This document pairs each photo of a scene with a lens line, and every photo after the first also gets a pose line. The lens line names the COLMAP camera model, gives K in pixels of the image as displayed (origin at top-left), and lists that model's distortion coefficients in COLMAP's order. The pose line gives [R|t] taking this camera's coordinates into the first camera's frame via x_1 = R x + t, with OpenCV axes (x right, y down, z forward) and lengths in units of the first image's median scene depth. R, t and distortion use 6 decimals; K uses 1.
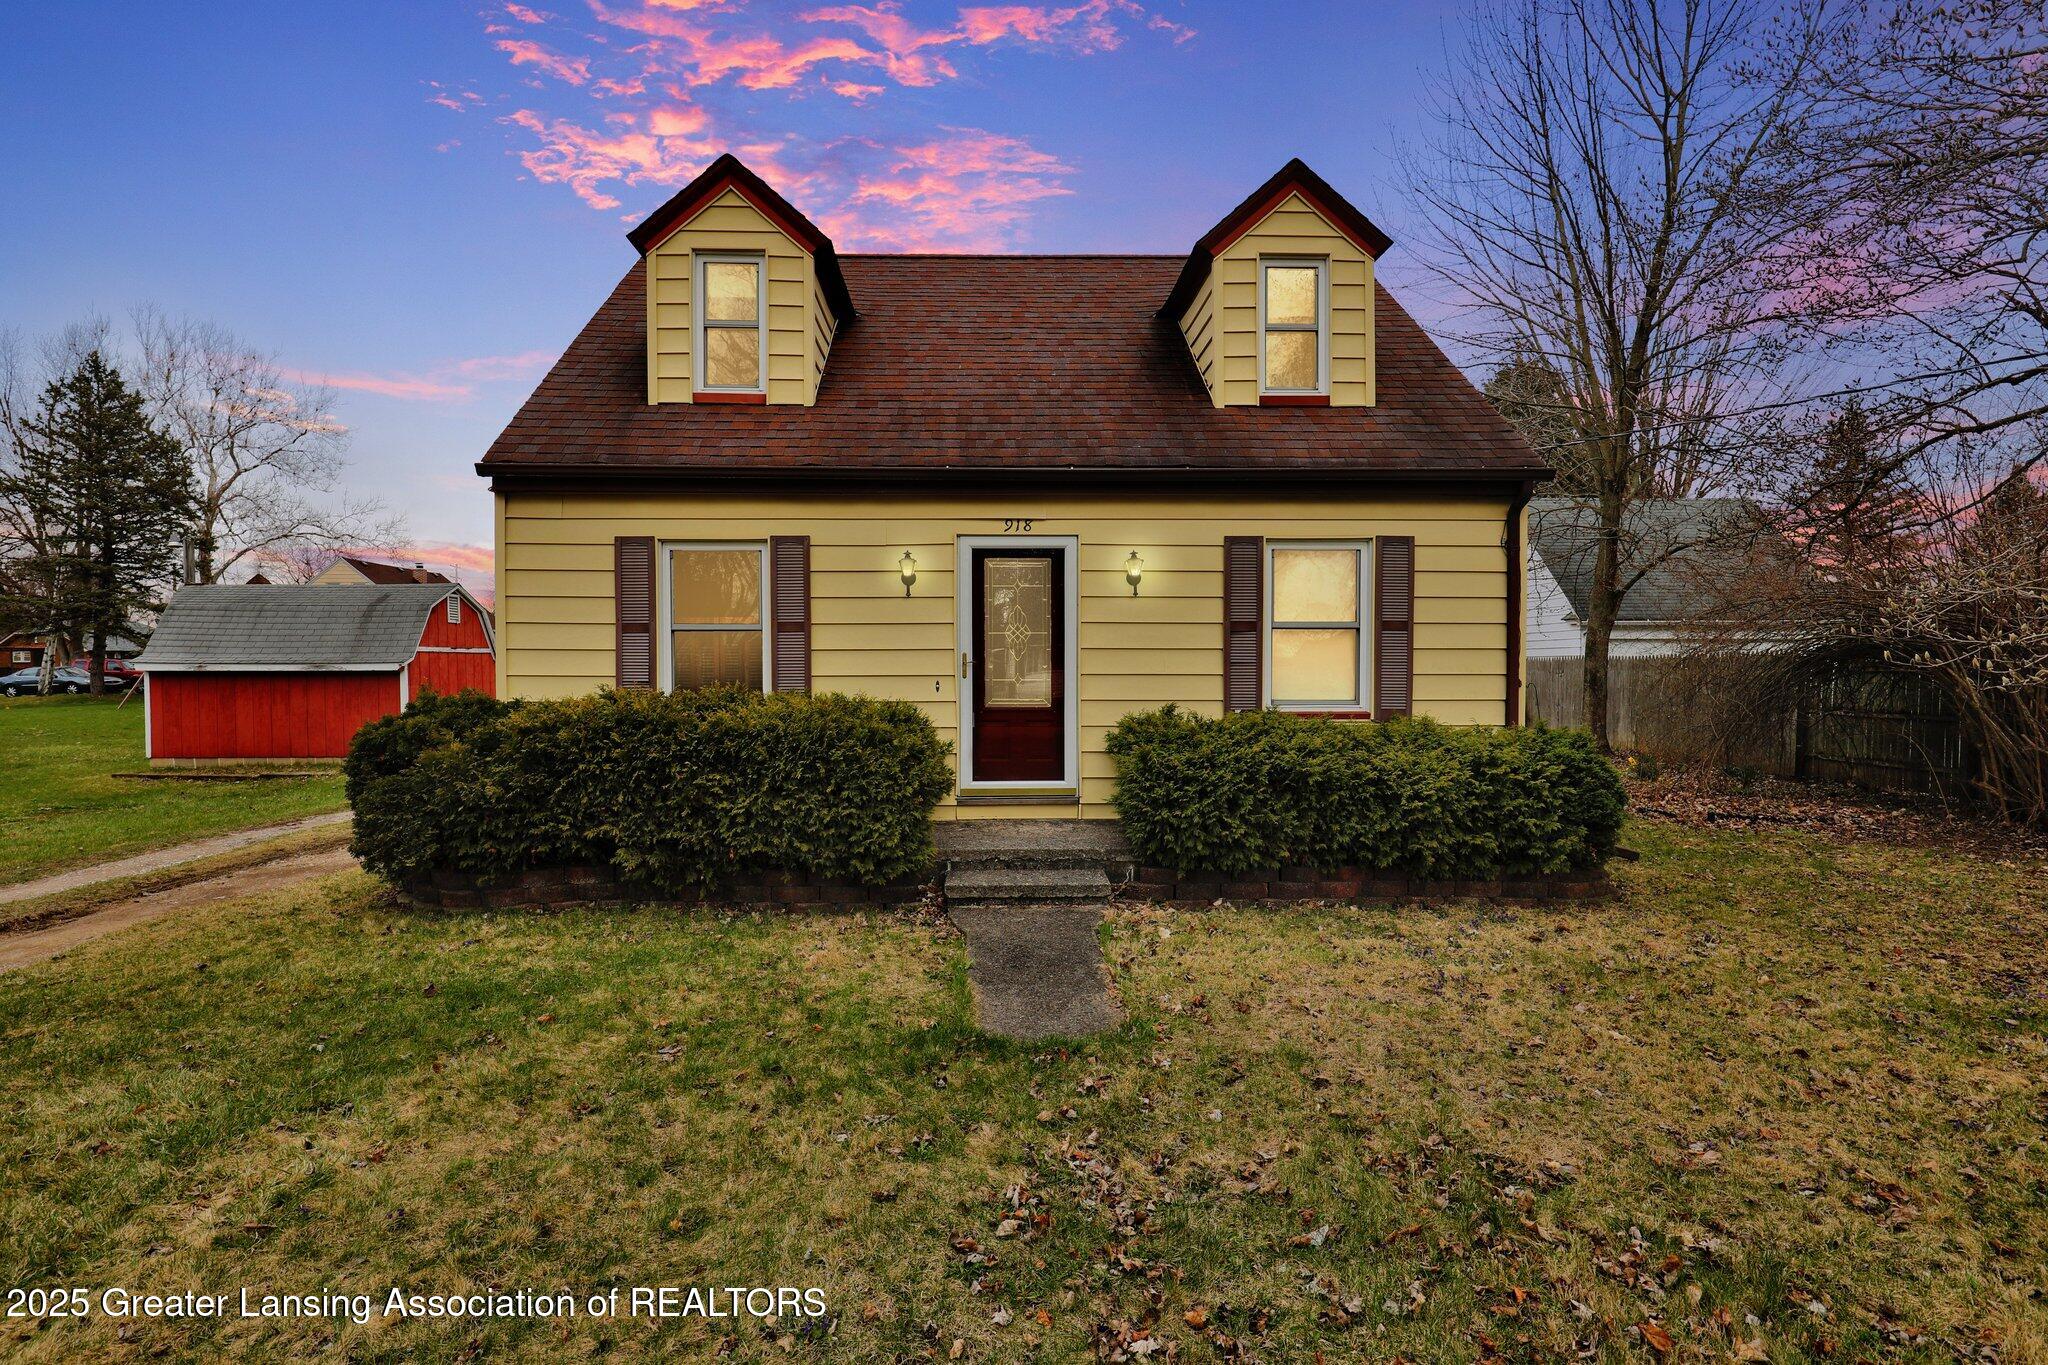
lens RADIAL K [[1058.1, 0, 997.8], [0, 1058.1, 658.1], [0, 0, 1]] dist [0.013157, -0.000120]
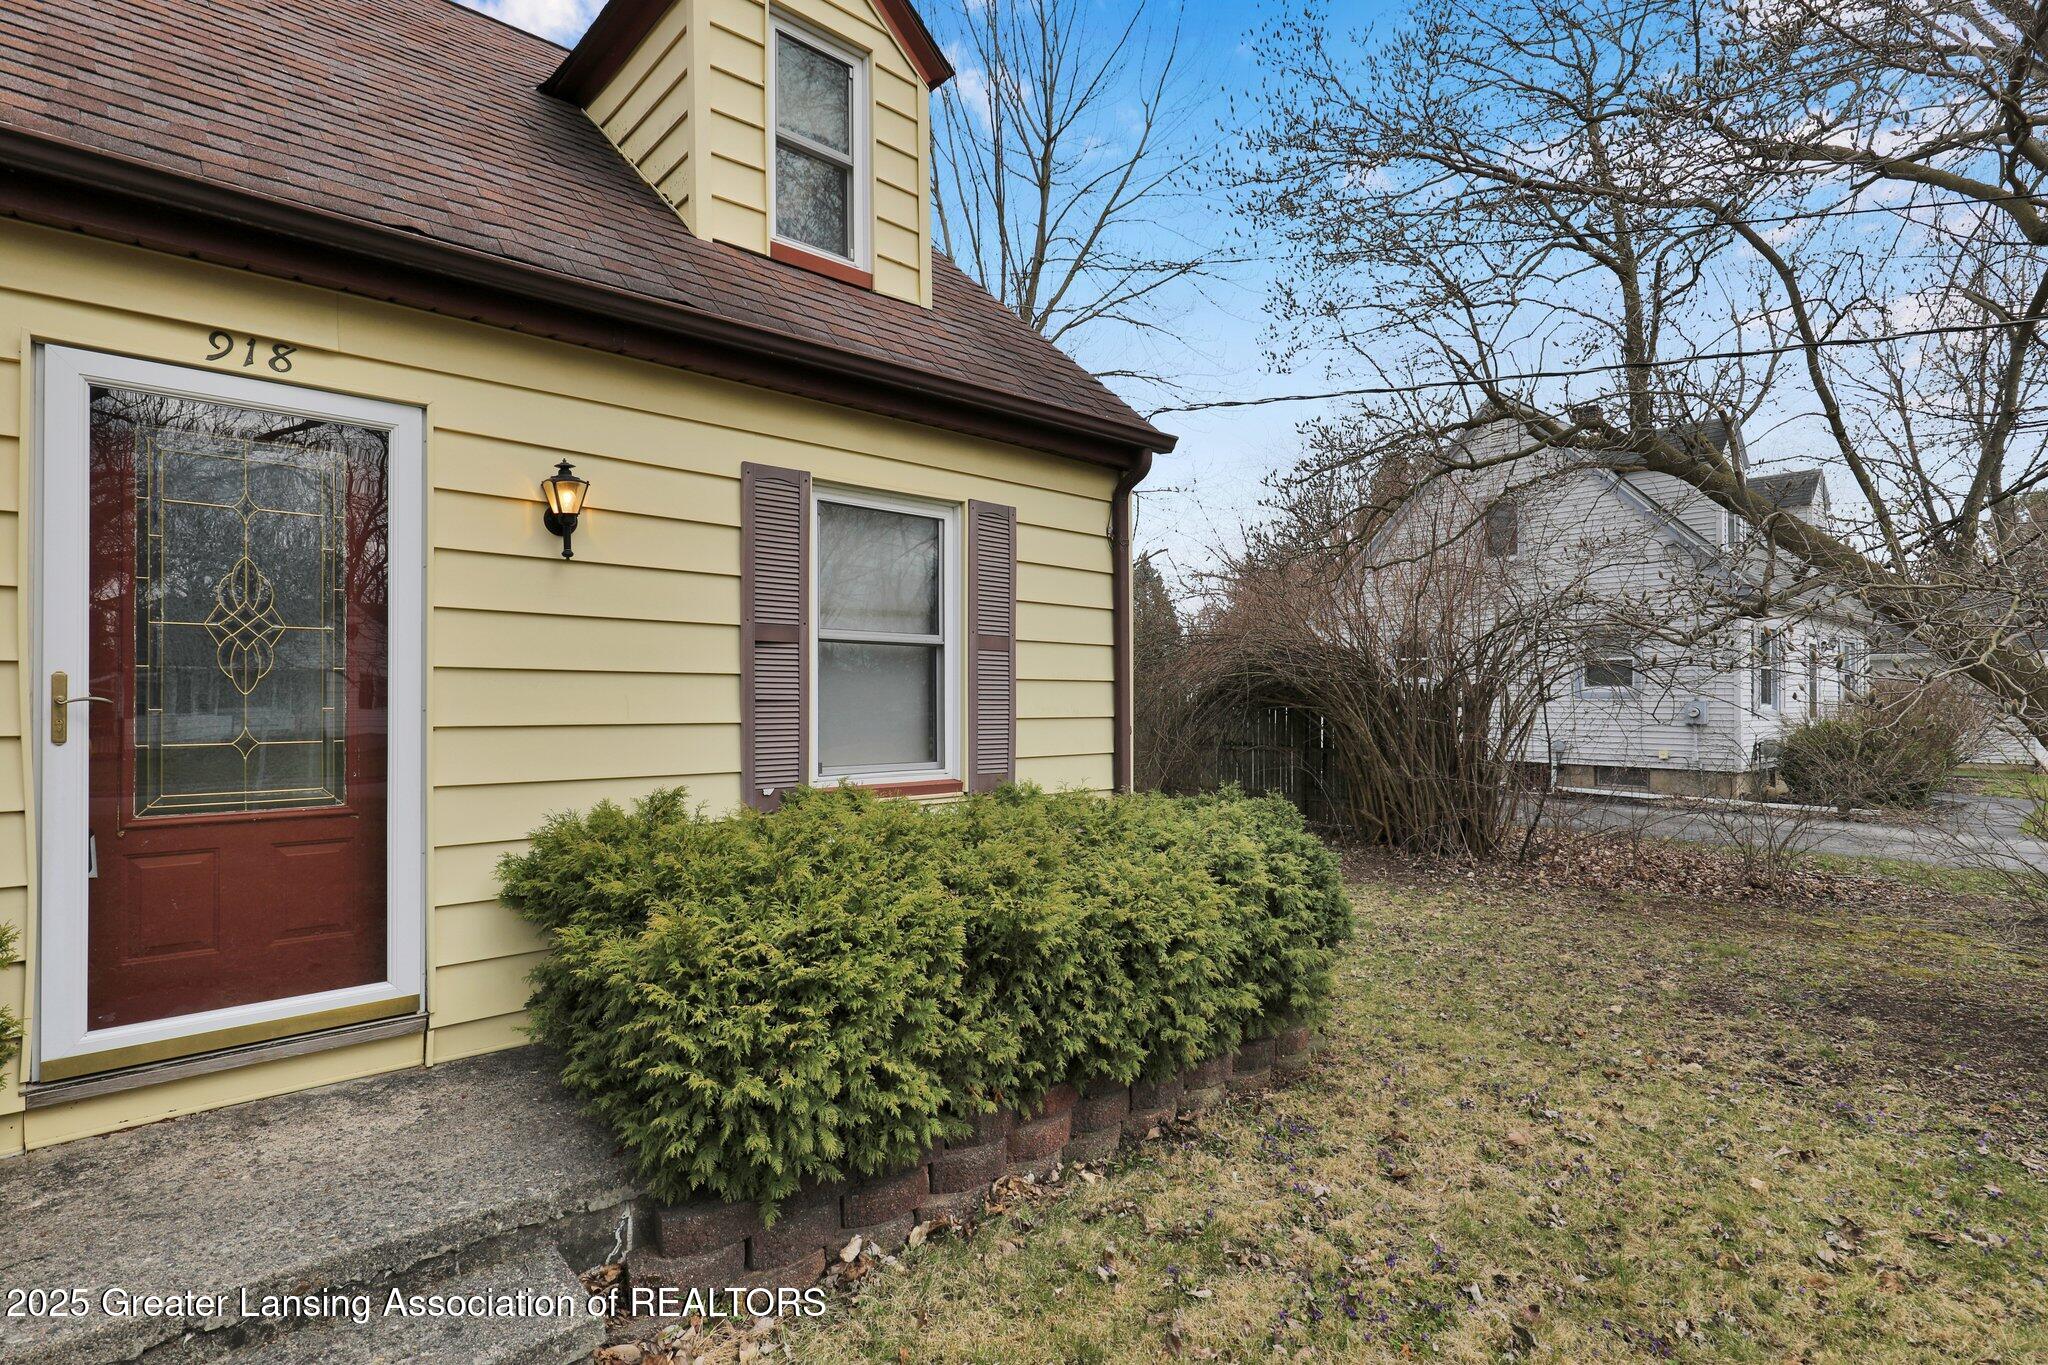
lens RADIAL K [[1009.4, 0, 1029.2], [0, 1009.4, 686.1], [0, 0, 1]] dist [0.005555, -0.001752]
pose [[0.749043, 0.008582, 0.662465, -0.012781], [-0.005457, 0.999962, -0.006784, -0.000445], [-0.662499, 0.001467, 0.749062, 0.530886]]
